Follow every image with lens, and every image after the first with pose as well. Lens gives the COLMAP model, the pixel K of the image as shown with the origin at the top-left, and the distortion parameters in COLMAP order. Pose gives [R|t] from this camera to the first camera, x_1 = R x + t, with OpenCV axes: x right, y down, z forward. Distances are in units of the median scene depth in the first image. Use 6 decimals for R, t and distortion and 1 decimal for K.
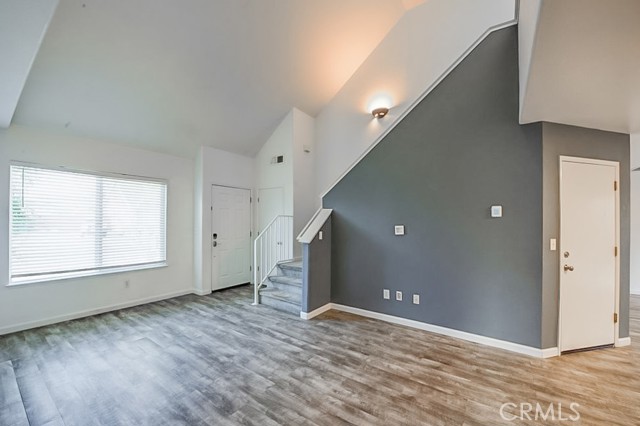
lens RADIAL K [[260.5, 0, 318.4], [0, 260.5, 222.6], [0, 0, 1]] dist [-0.019860, -0.000390]
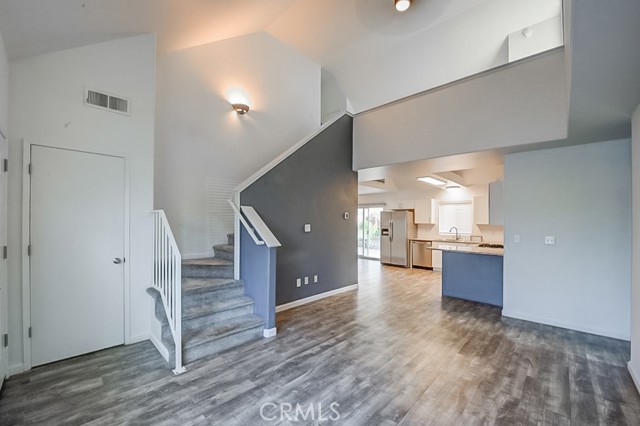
lens RADIAL K [[260.5, 0, 318.4], [0, 260.5, 222.6], [0, 0, 1]] dist [-0.019860, -0.000390]
pose [[0.136803, -0.016656, 0.990458, -1.079865], [-0.004729, 0.999836, 0.017467, -0.023271], [-0.990587, -0.007074, 0.136702, 0.909294]]
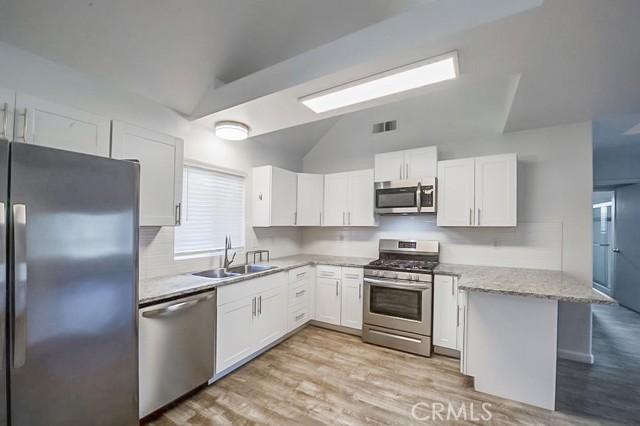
lens RADIAL K [[260.5, 0, 318.4], [0, 260.5, 222.6], [0, 0, 1]] dist [-0.019860, -0.000390]
pose [[-0.996677, -0.013334, -0.080361, 1.354412], [-0.012940, 0.999902, -0.005420, 0.016572], [0.080426, -0.004362, -0.996751, 0.911770]]
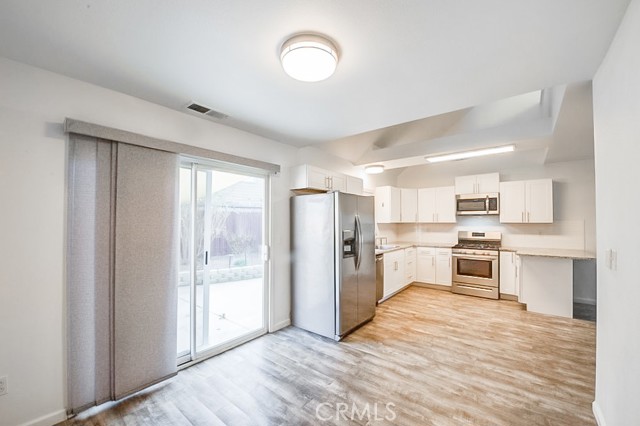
lens RADIAL K [[258.6, 0, 317.8], [0, 258.6, 214.3], [0, 0, 1]] dist [-0.016678, -0.000216]
pose [[-0.997791, -0.009044, 0.065817, 1.859107], [-0.010621, 0.999664, -0.023653, 0.017210], [-0.065581, -0.024300, -0.997551, 1.639731]]
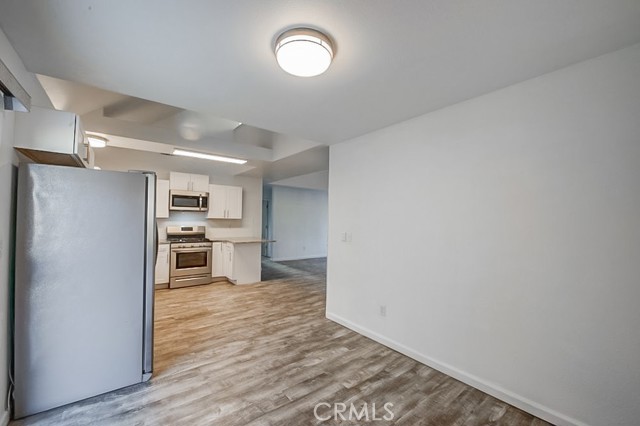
lens RADIAL K [[256.6, 0, 321.0], [0, 256.6, 211.4], [0, 0, 1]] dist [-0.008578, -0.000288]
pose [[-0.282594, -0.047702, -0.958053, 2.415217], [-0.024929, 0.998791, -0.042378, 0.028523], [0.958915, 0.011908, -0.283442, 1.287971]]
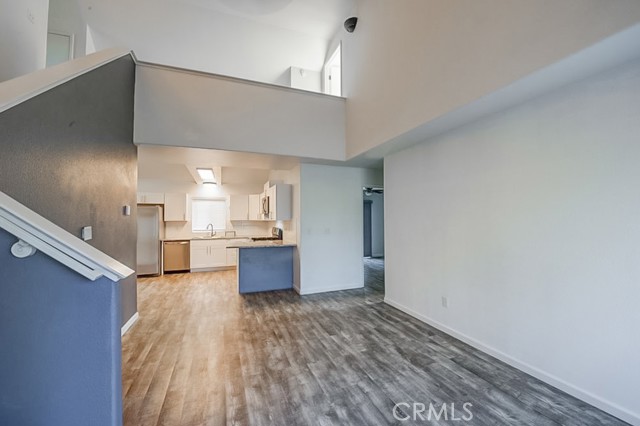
lens RADIAL K [[256.6, 0, 321.0], [0, 256.6, 211.4], [0, 0, 1]] dist [-0.008578, -0.000288]
pose [[-0.840154, 0.008218, 0.542285, -0.620604], [-0.002406, 0.999819, -0.018879, -0.016752], [-0.542342, -0.017166, -0.839982, 1.431801]]
